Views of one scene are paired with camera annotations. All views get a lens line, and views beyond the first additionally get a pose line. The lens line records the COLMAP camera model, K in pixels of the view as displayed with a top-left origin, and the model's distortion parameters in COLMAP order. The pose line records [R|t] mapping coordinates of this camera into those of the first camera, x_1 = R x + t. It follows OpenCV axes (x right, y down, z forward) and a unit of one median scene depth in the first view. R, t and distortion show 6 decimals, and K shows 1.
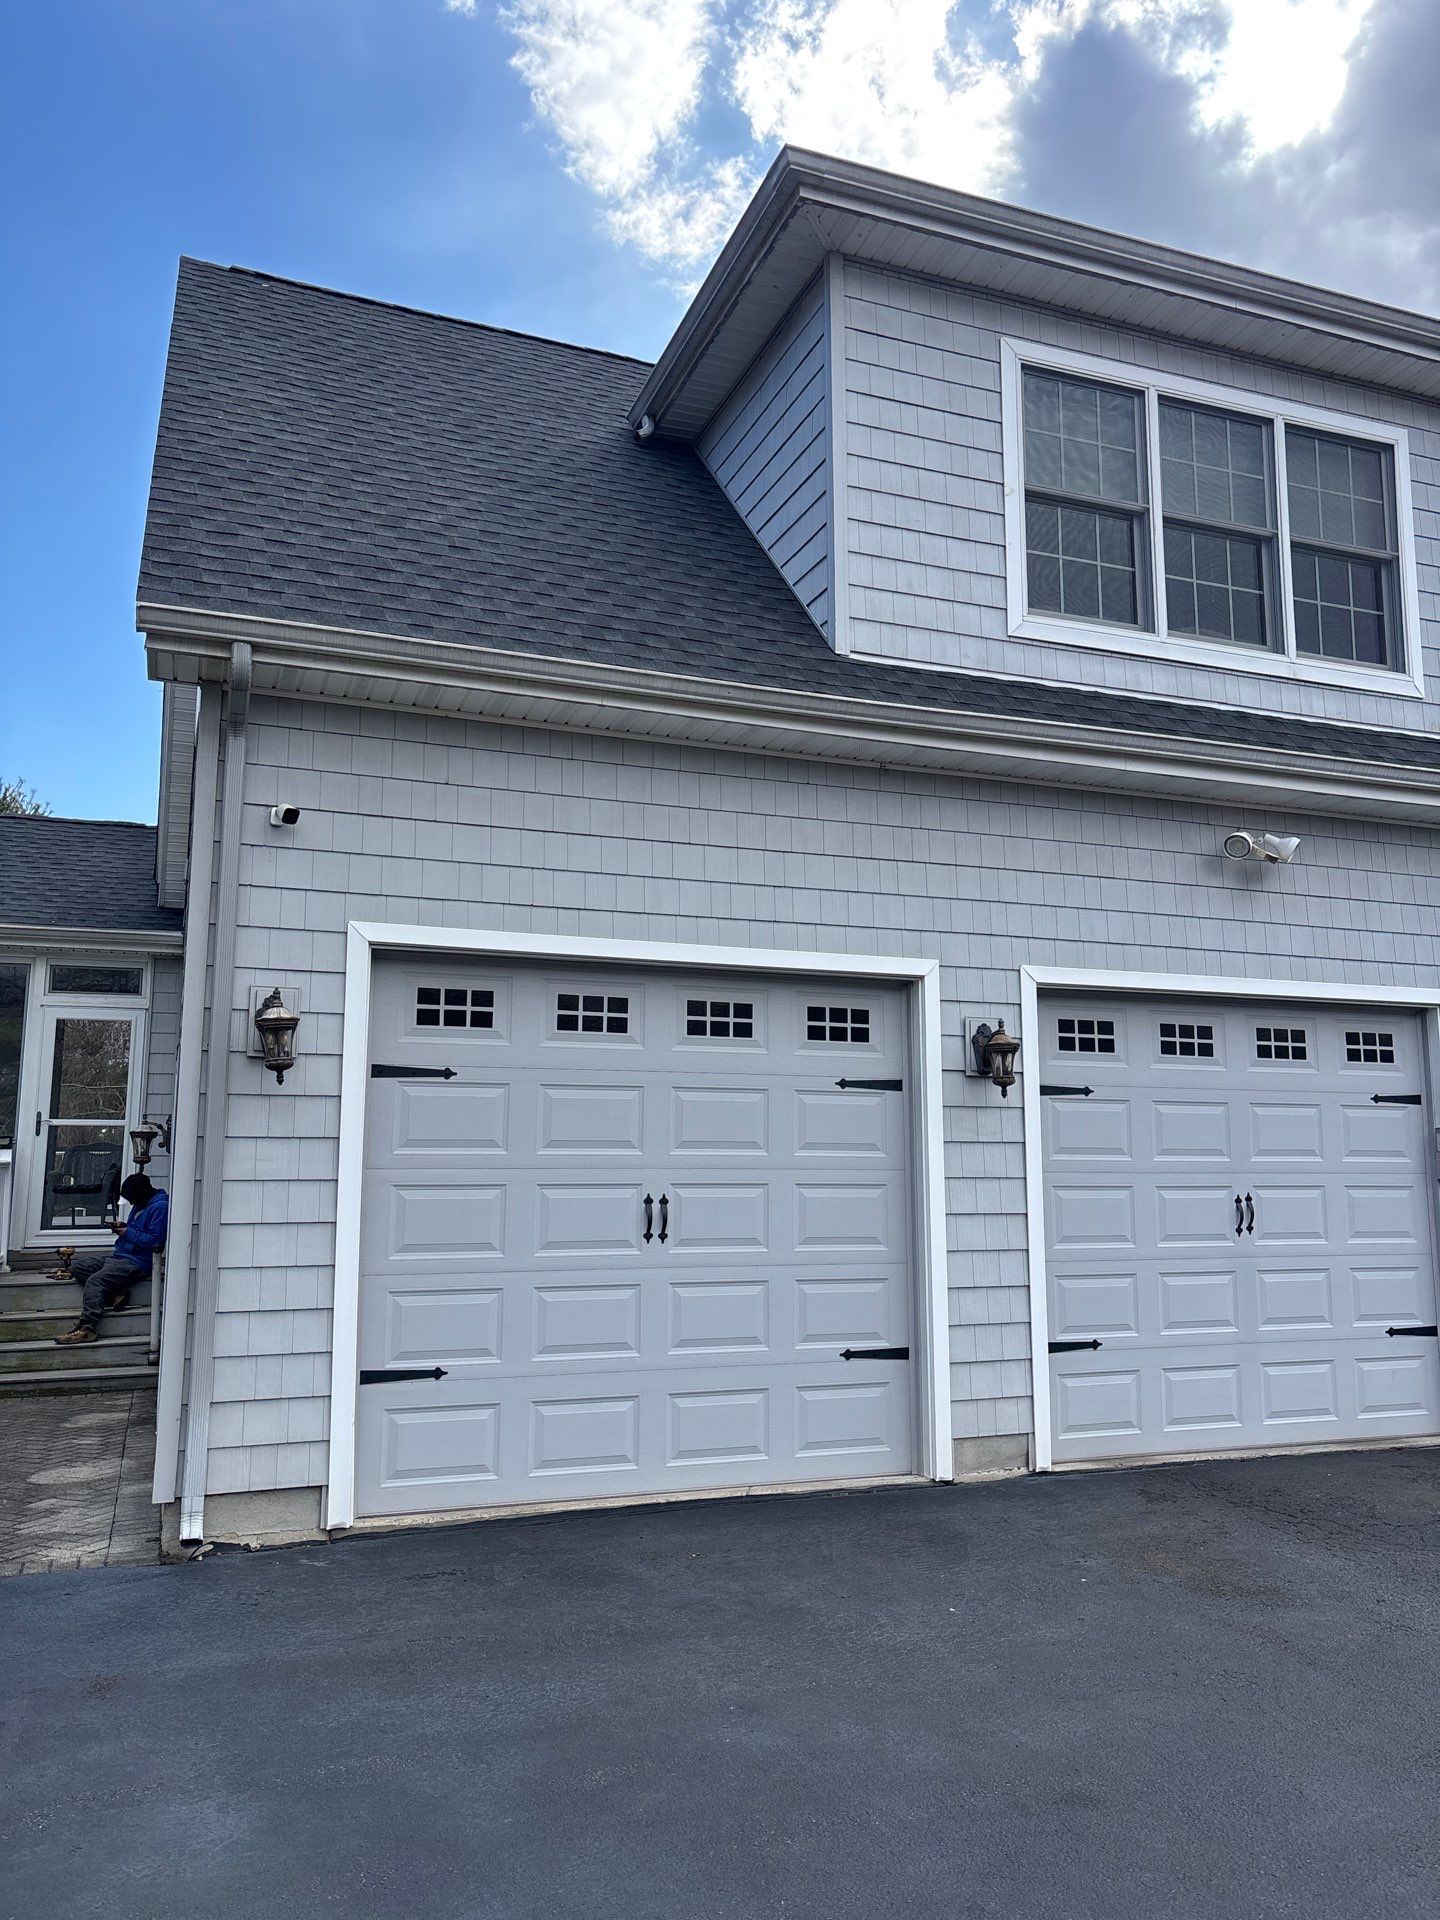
lens RADIAL K [[1461.8, 0, 724.1], [0, 1461.8, 955.4], [0, 0, 1]] dist [0.057913, -0.070700]
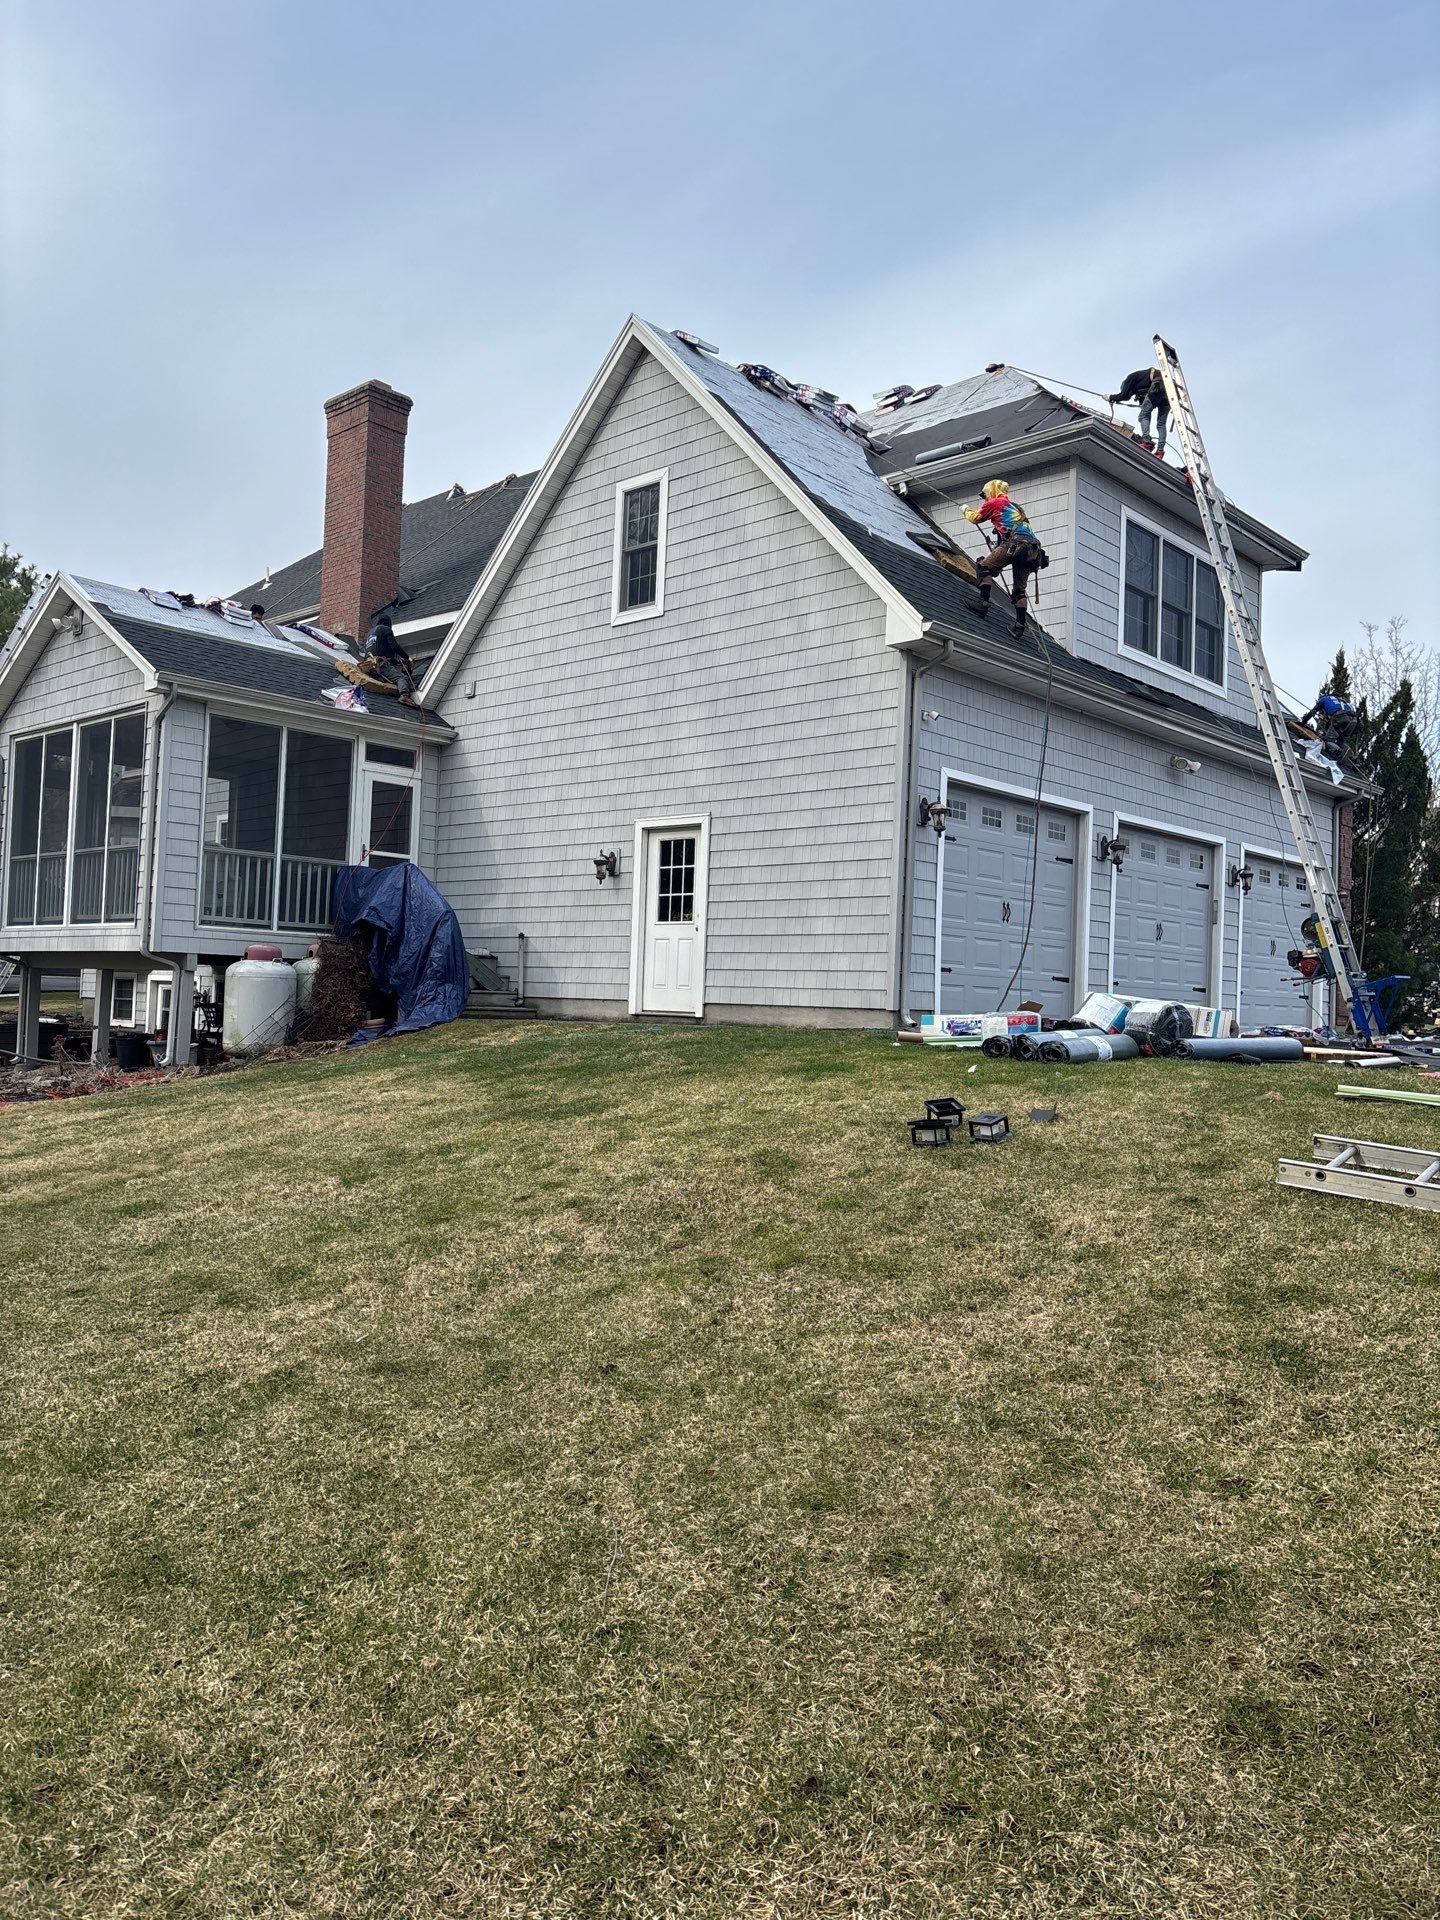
lens RADIAL K [[1443.4, 0, 706.9], [0, 1443.4, 968.3], [0, 0, 1]] dist [0.125526, -0.228034]
pose [[0.894065, 0.044845, 0.445687, -1.380837], [-0.099928, 0.989869, 0.100860, 0.085605], [-0.436648, -0.134713, 0.889489, -0.743814]]
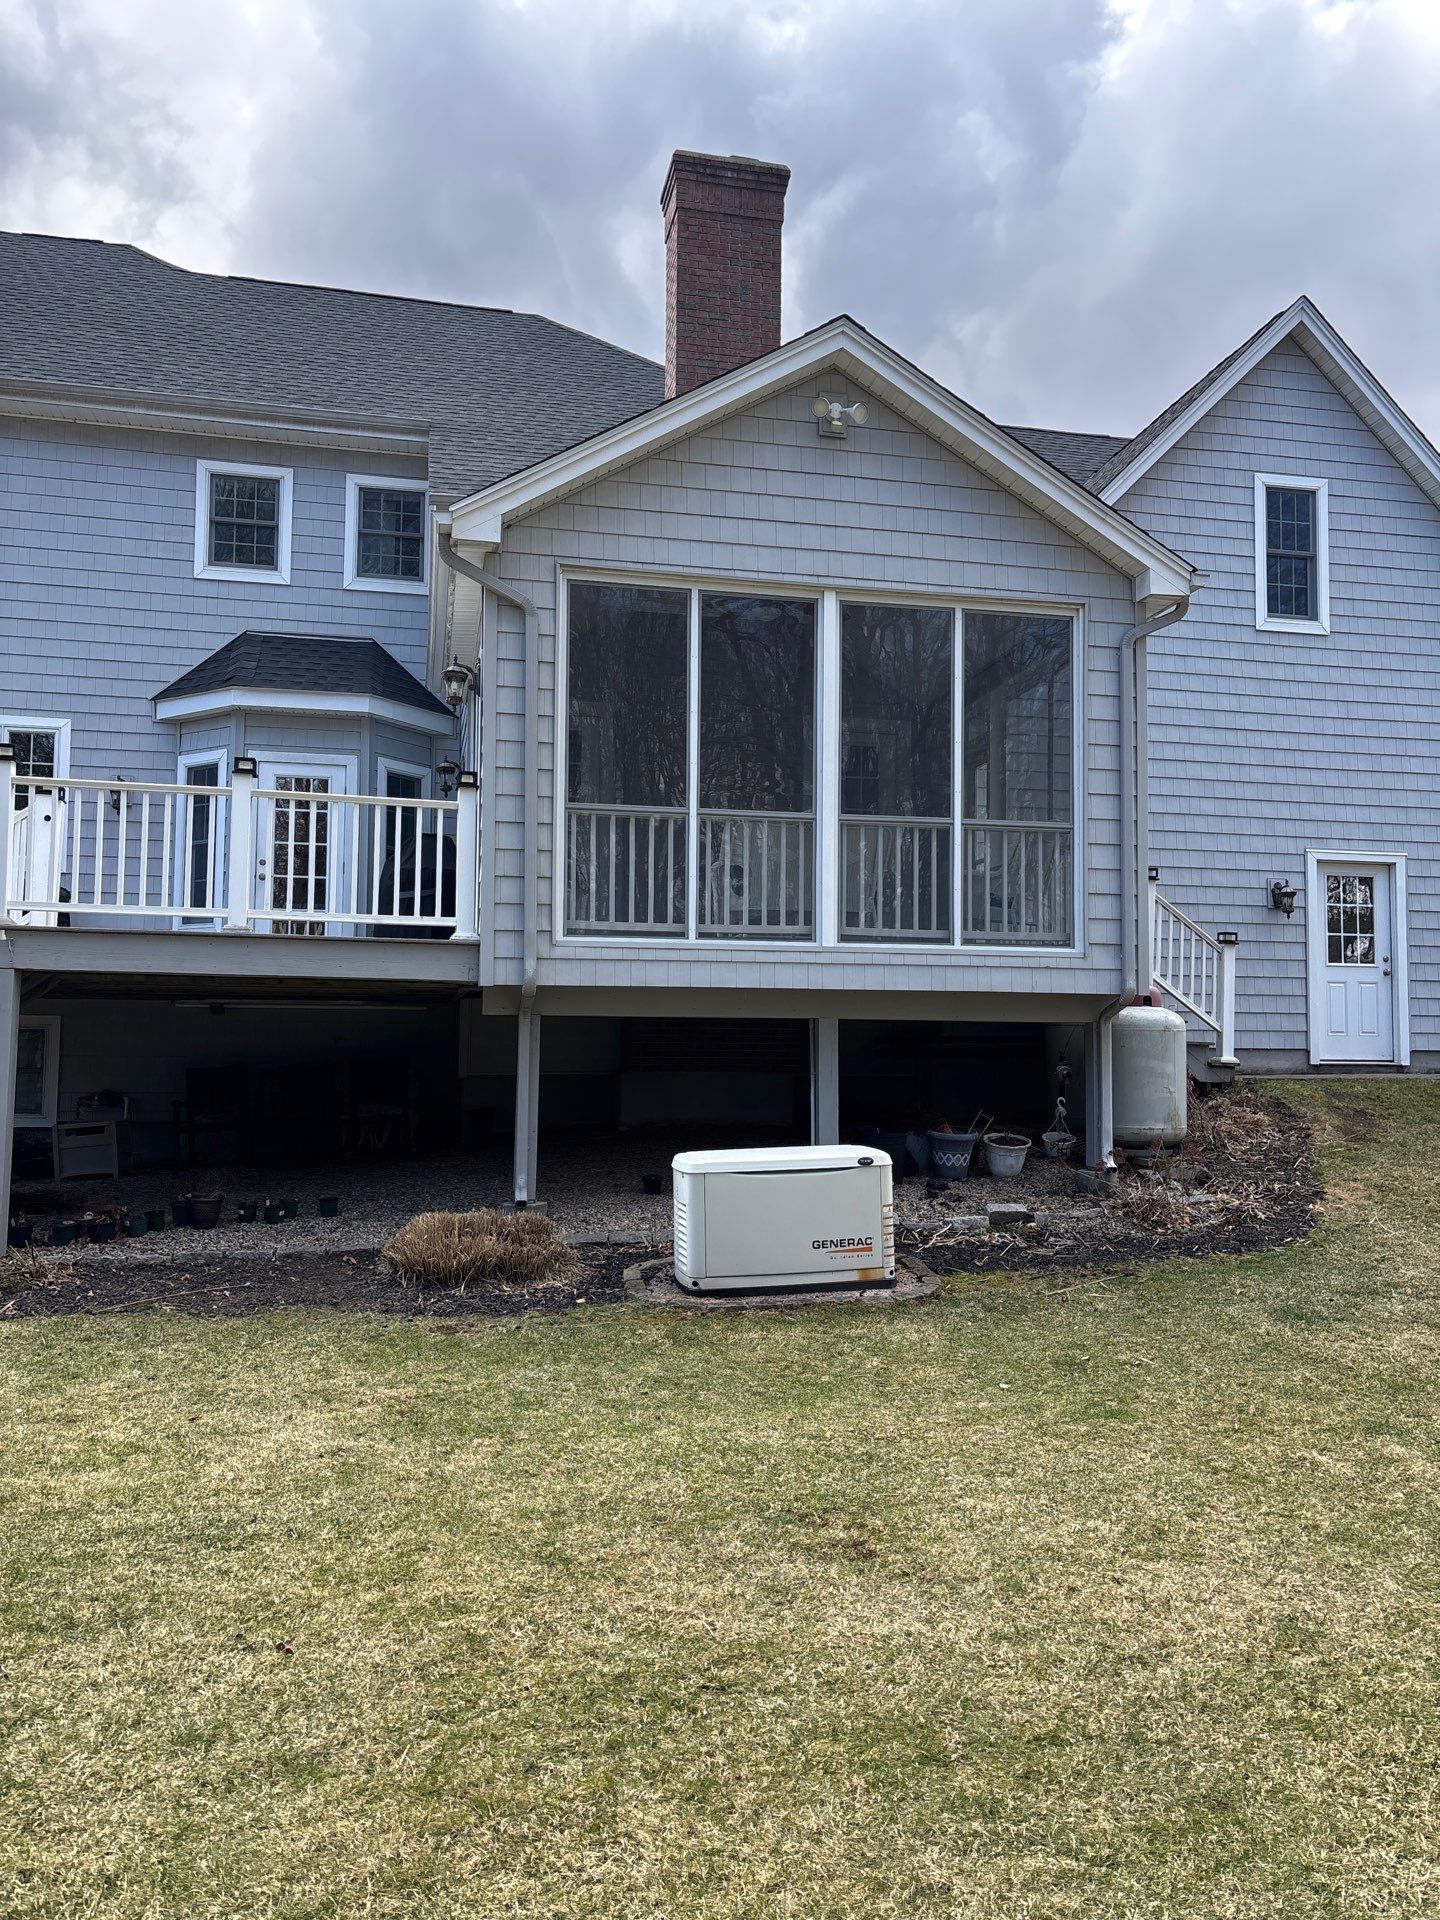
lens RADIAL K [[1461.8, 0, 724.1], [0, 1461.8, 955.4], [0, 0, 1]] dist [0.057913, -0.070700]
pose [[0.132901, 0.064633, 0.989020, -2.650822], [-0.148642, 0.987885, -0.044585, 0.457839], [-0.979920, -0.141084, 0.140898, 1.830635]]
